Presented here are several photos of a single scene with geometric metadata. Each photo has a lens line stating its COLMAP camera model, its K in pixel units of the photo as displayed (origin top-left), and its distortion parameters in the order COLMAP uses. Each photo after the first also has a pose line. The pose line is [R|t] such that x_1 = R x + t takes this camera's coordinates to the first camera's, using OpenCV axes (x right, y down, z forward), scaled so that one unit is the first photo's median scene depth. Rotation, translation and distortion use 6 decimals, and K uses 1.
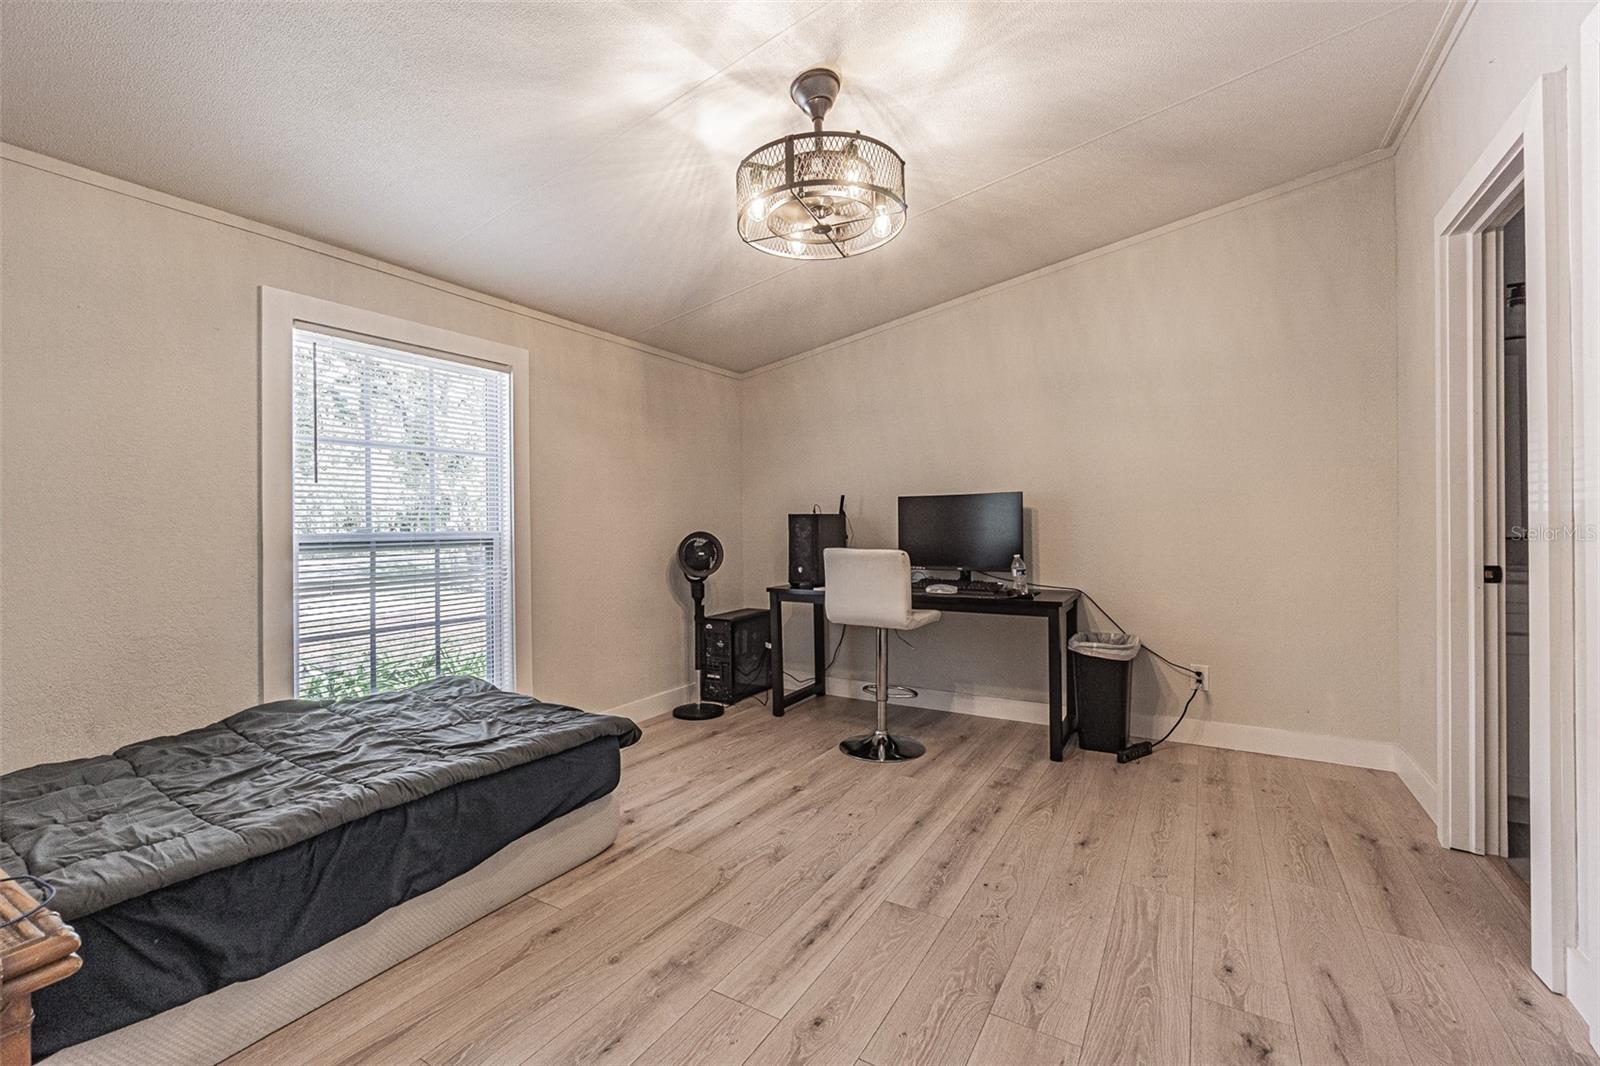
lens RADIAL K [[694.7, 0, 798.5], [0, 694.7, 525.4], [0, 0, 1]] dist [-0.007593, 0.001345]
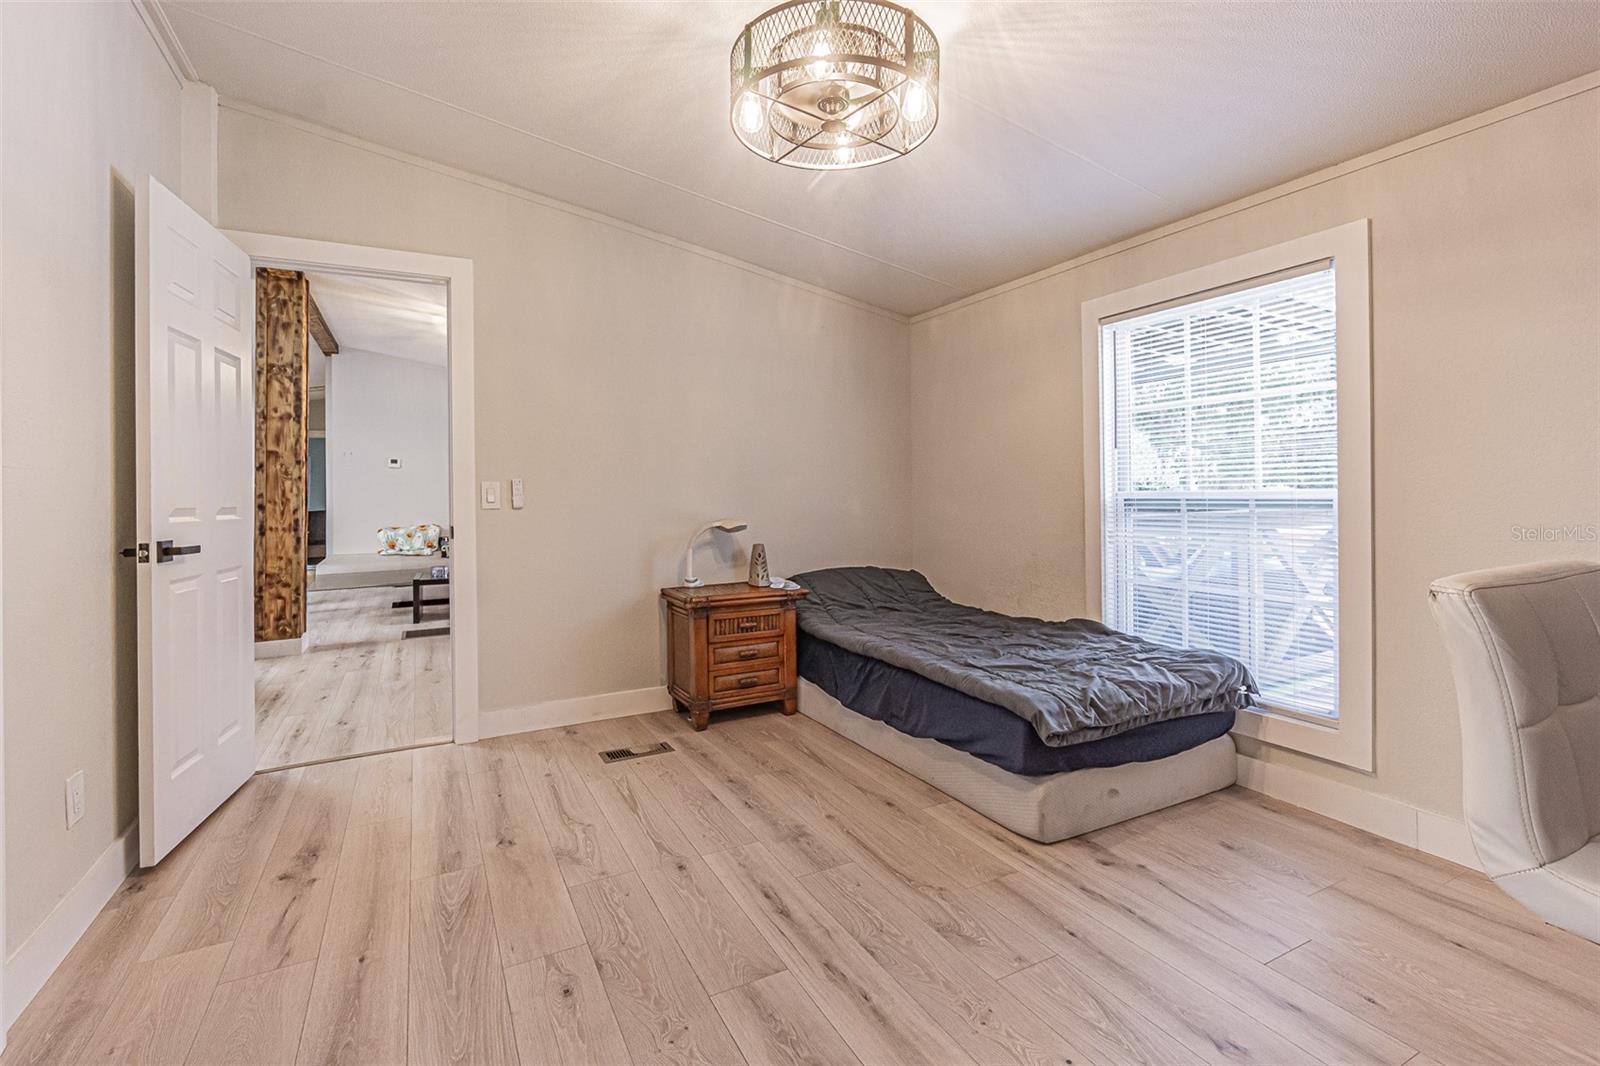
lens RADIAL K [[694.7, 0, 763.0], [0, 694.7, 498.5], [0, 0, 1]] dist [-0.007593, 0.001345]
pose [[-0.548107, 0.023256, -0.836085, 0.803548], [0.017635, 0.999712, 0.016247, -0.007186], [0.836222, -0.005839, -0.548359, 1.444148]]
